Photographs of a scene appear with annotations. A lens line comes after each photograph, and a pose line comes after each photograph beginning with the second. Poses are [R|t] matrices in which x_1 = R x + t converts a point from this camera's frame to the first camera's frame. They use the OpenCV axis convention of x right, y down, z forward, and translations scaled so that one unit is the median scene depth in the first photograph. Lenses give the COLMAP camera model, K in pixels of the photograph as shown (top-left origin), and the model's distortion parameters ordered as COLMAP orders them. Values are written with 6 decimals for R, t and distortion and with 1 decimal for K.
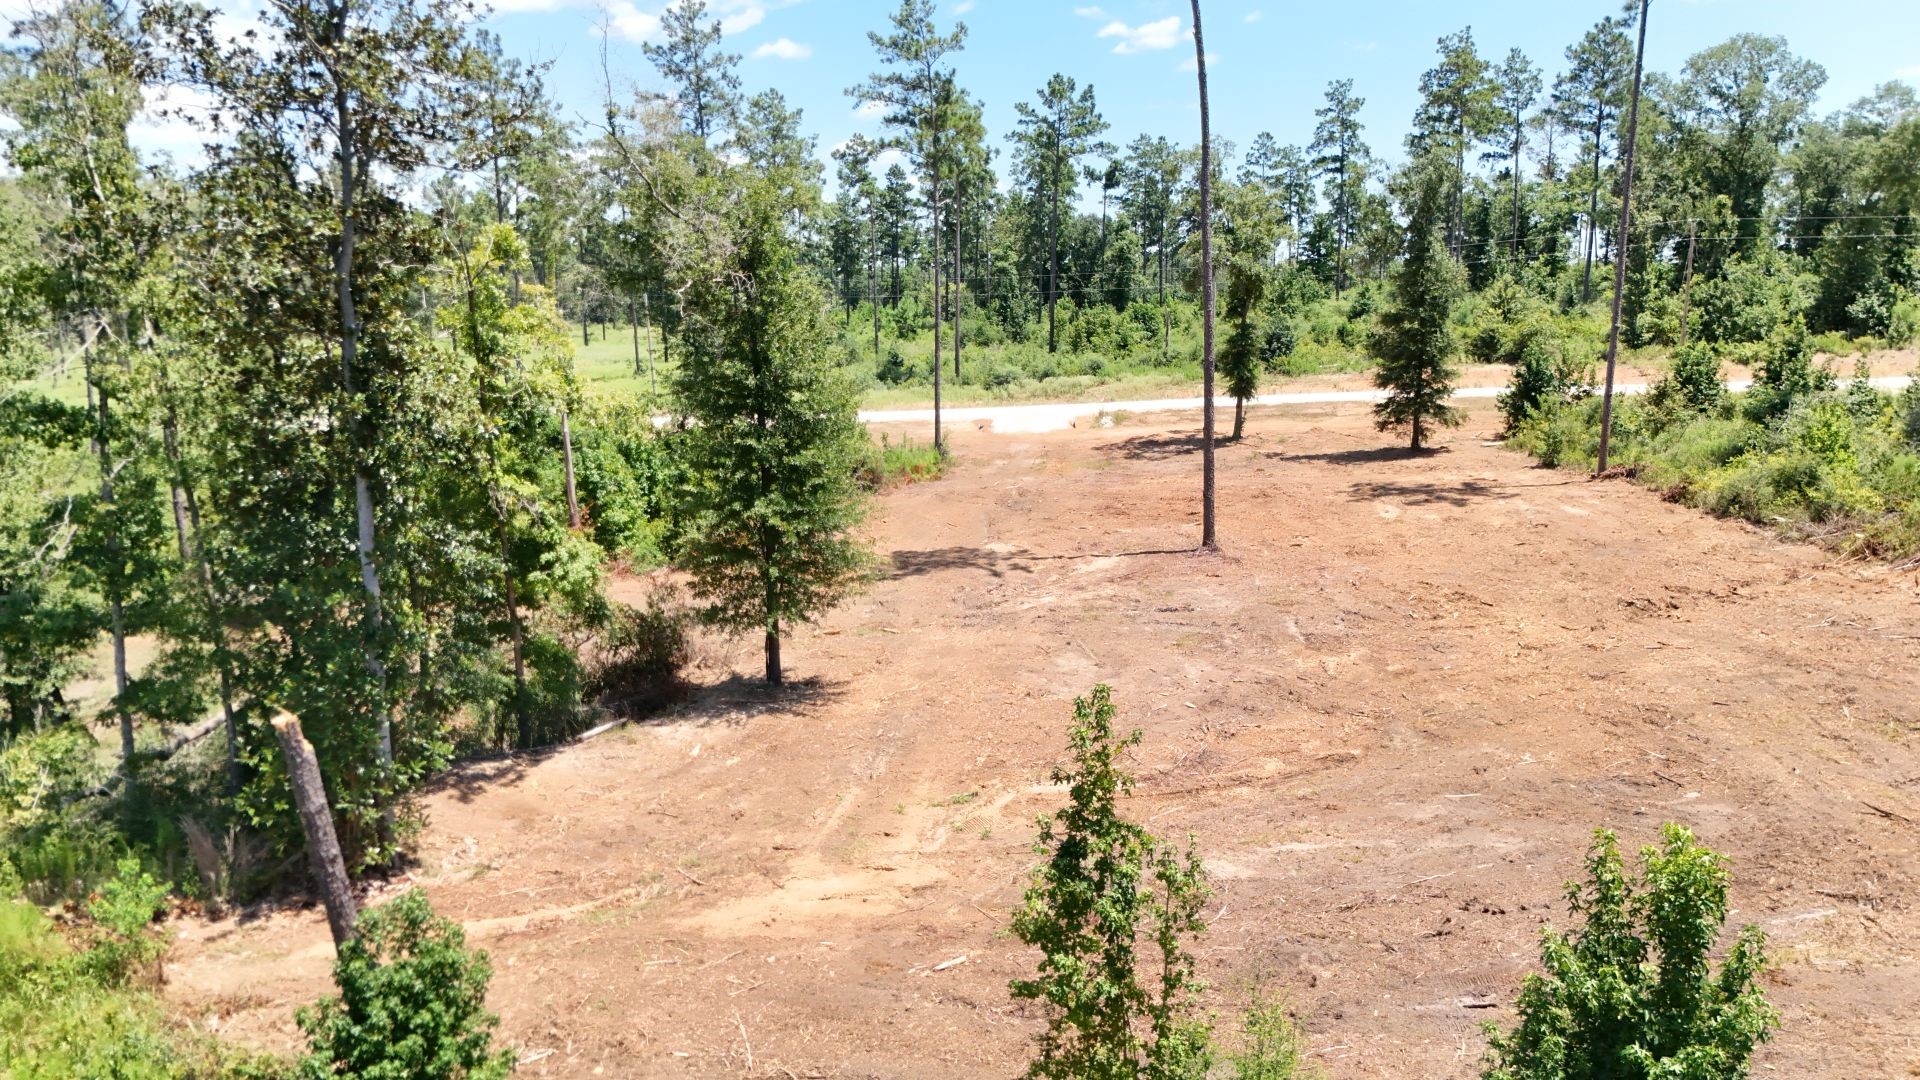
lens RADIAL K [[1389.4, 0, 957.4], [0, 1389.4, 490.8], [0, 0, 1]] dist [0.156516, -0.196628]
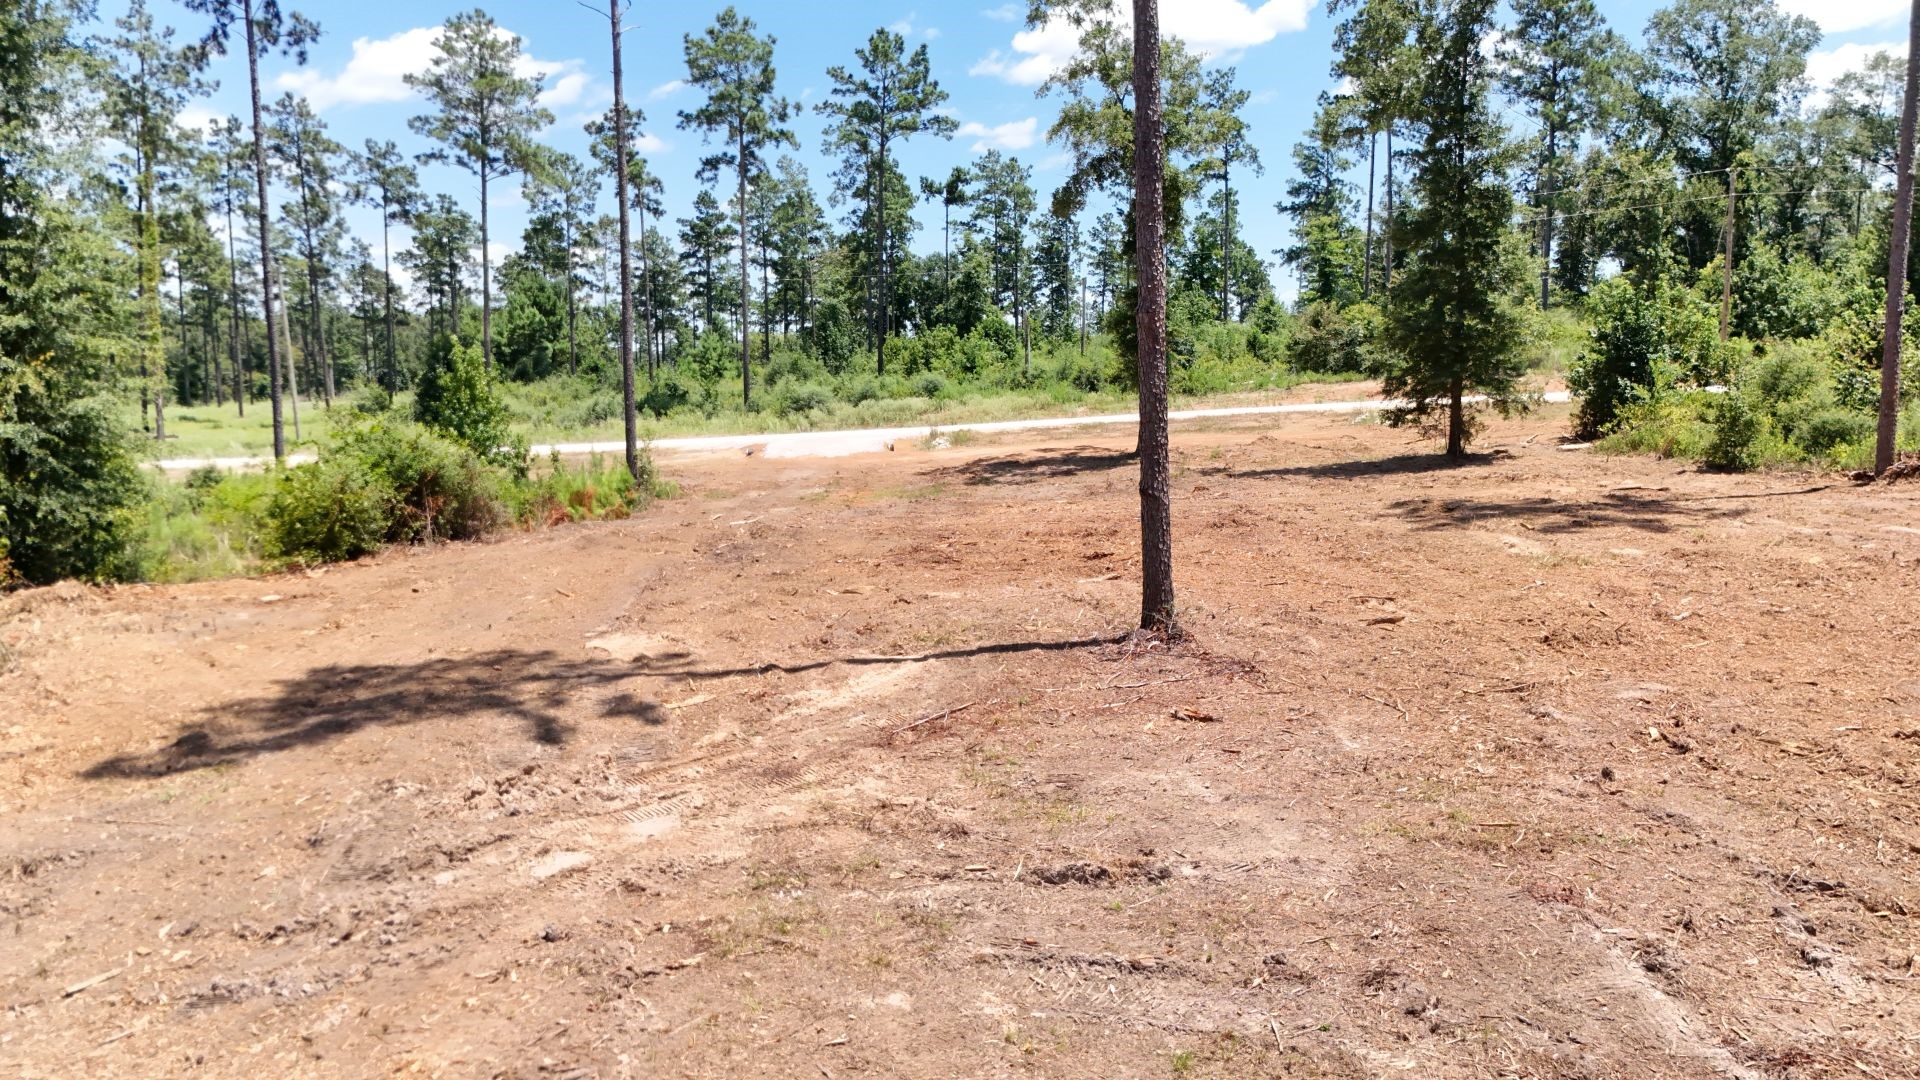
lens RADIAL K [[1421.2, 0, 947.1], [0, 1421.2, 550.2], [0, 0, 1]] dist [0.080110, -0.085630]
pose [[0.995537, -0.014594, 0.093237, 0.037236], [0.016313, 0.999710, -0.017704, 0.010323], [-0.092952, 0.019146, 0.995487, 0.264120]]
